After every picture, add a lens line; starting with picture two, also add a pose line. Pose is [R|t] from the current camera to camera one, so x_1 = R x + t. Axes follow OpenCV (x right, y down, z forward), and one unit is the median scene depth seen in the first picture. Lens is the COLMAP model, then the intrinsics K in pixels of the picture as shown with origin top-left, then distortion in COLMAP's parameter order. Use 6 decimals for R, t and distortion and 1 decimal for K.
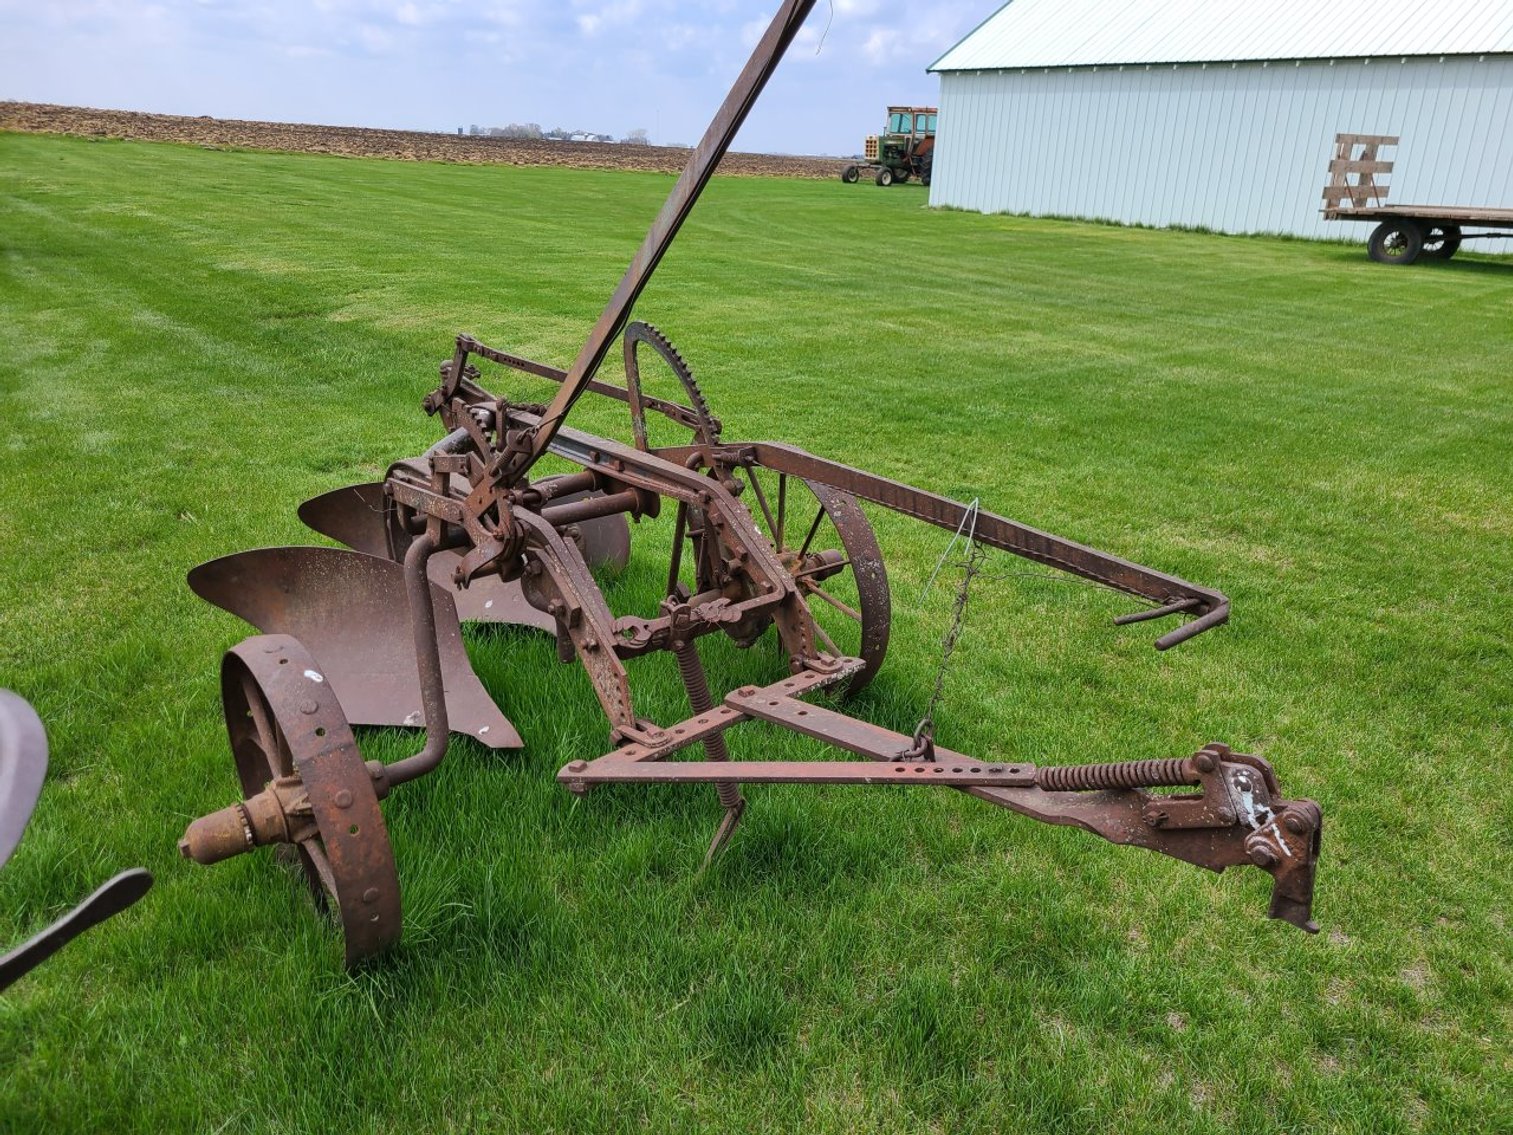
lens RADIAL K [[1150.4, 0, 753.3], [0, 1150.4, 582.5], [0, 0, 1]] dist [0.050032, -0.027422]
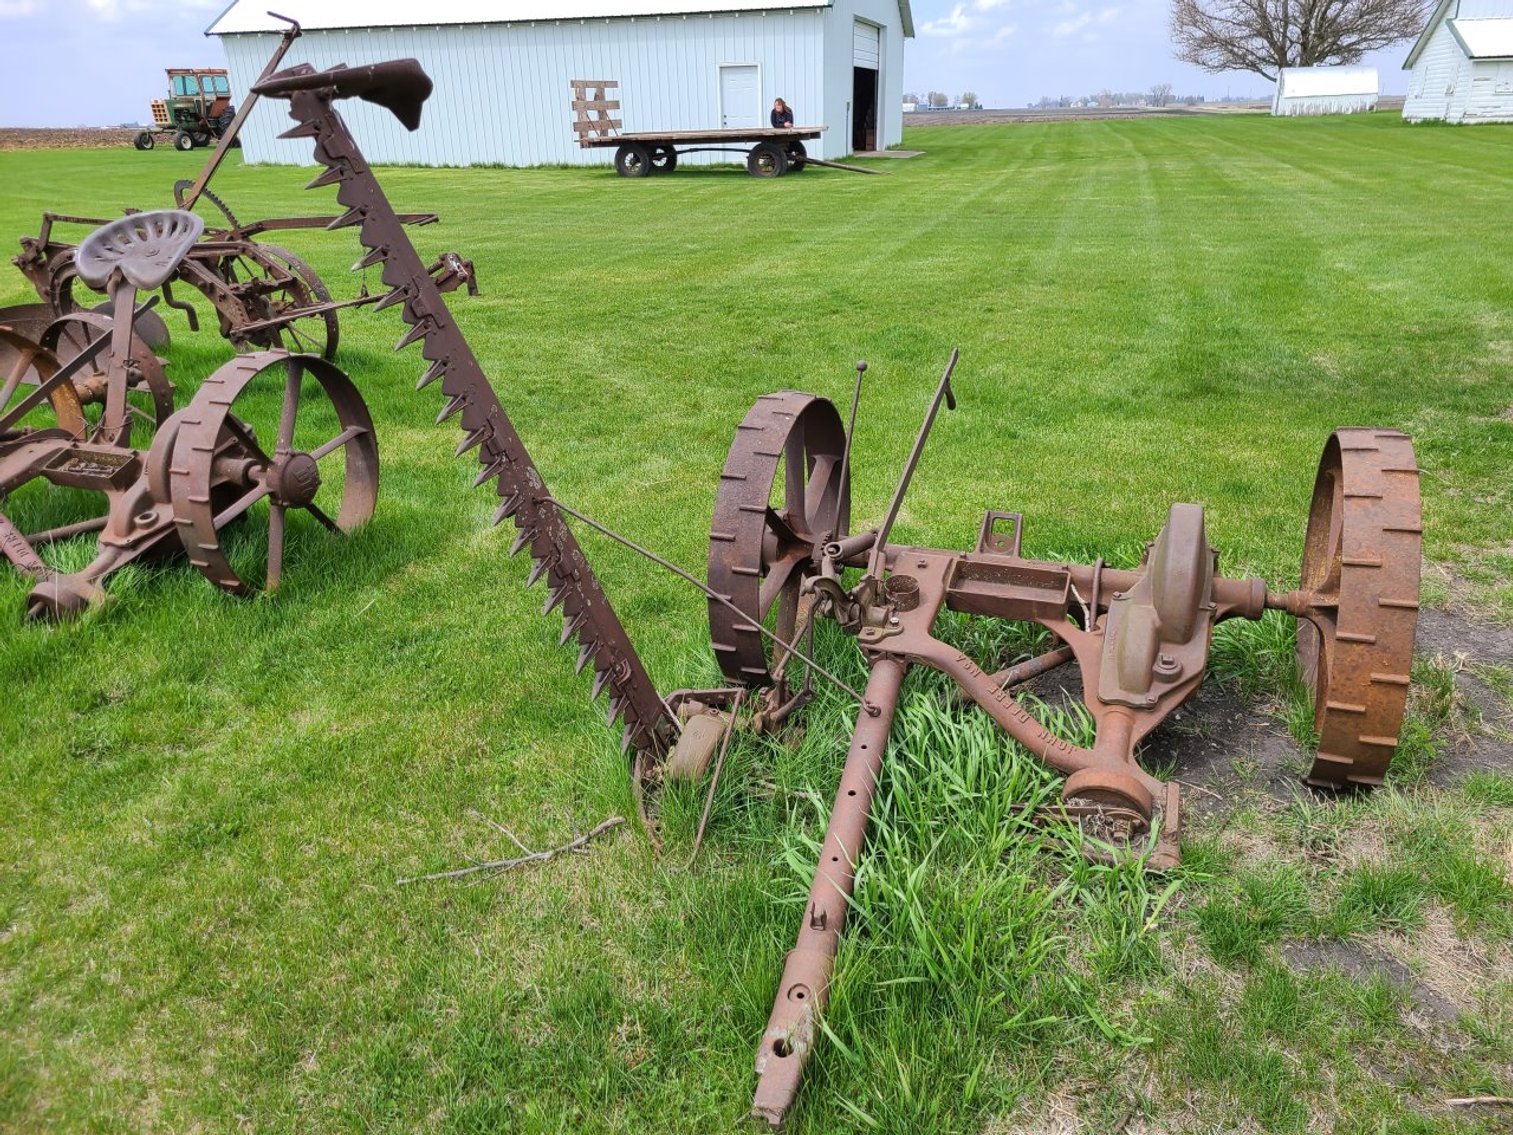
lens RADIAL K [[1161.5, 0, 778.1], [0, 1161.5, 569.9], [0, 0, 1]] dist [0.066165, -0.041154]
pose [[0.844292, -0.251642, 0.473124, -0.048488], [0.242296, 0.966747, 0.081808, 0.072234], [-0.477978, 0.045567, 0.877189, -0.184029]]
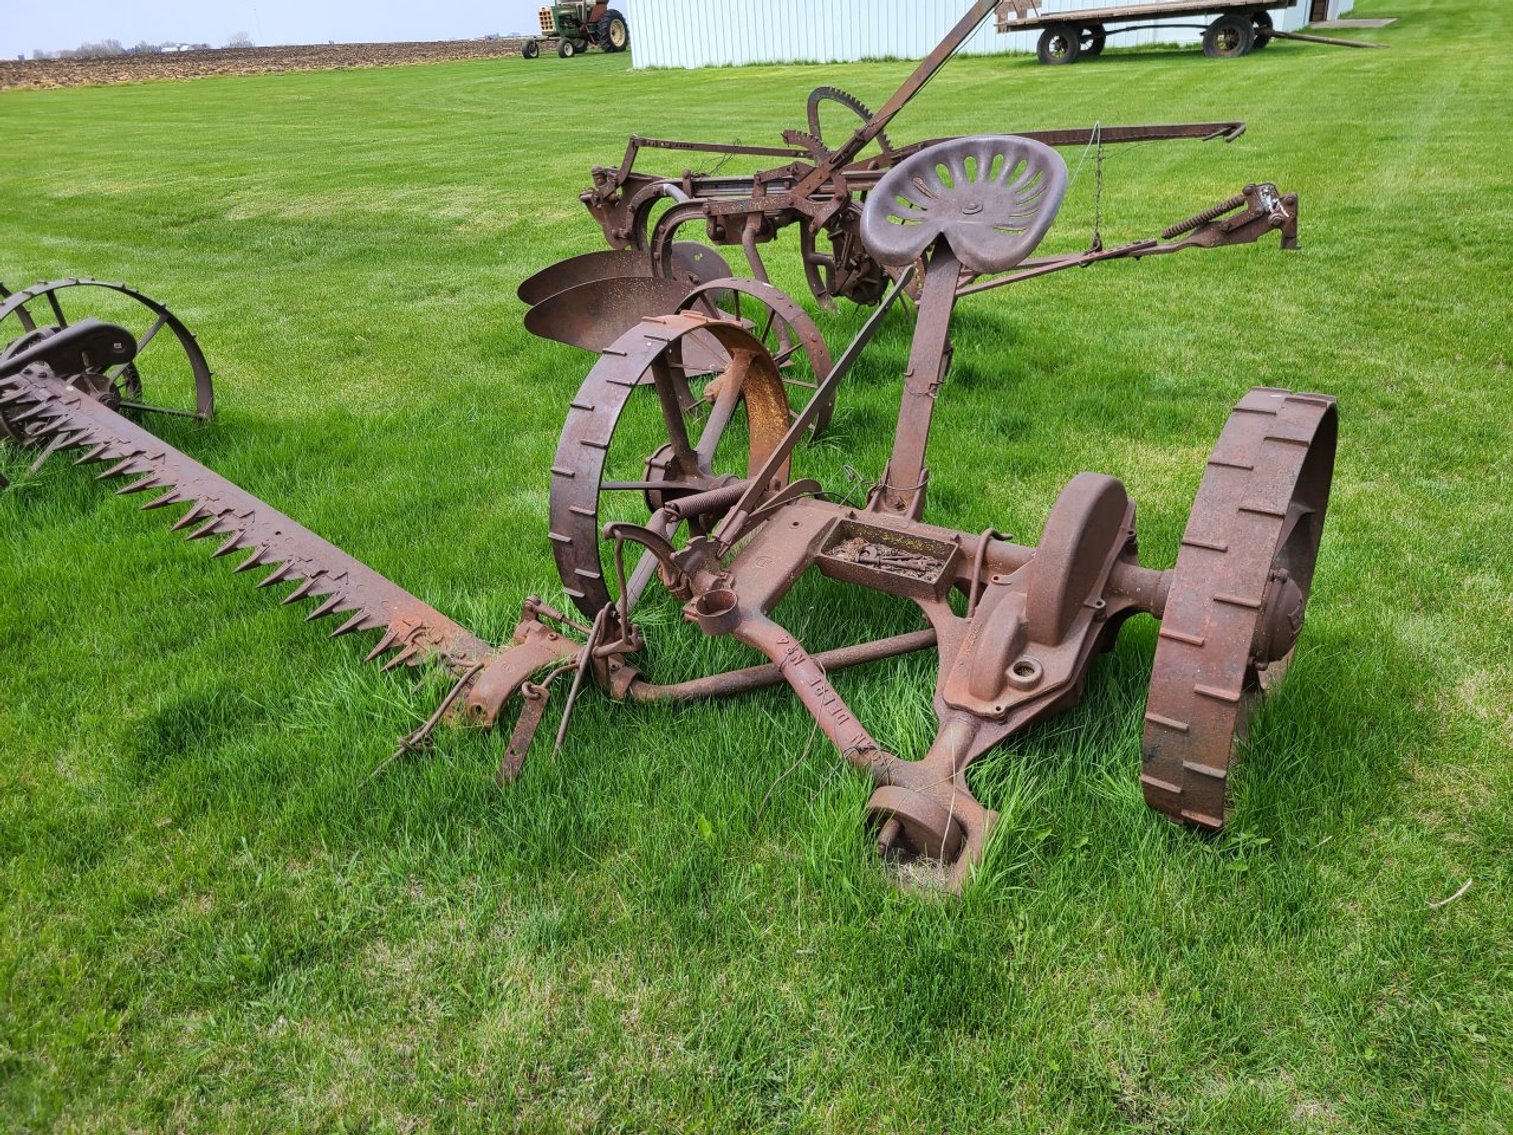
lens RADIAL K [[1150.4, 0, 753.3], [0, 1150.4, 582.5], [0, 0, 1]] dist [0.050032, -0.027422]
pose [[0.951795, -0.220075, 0.213669, -0.086645], [0.199532, 0.973280, 0.113637, 0.031615], [-0.232968, -0.065525, 0.970274, -0.078088]]
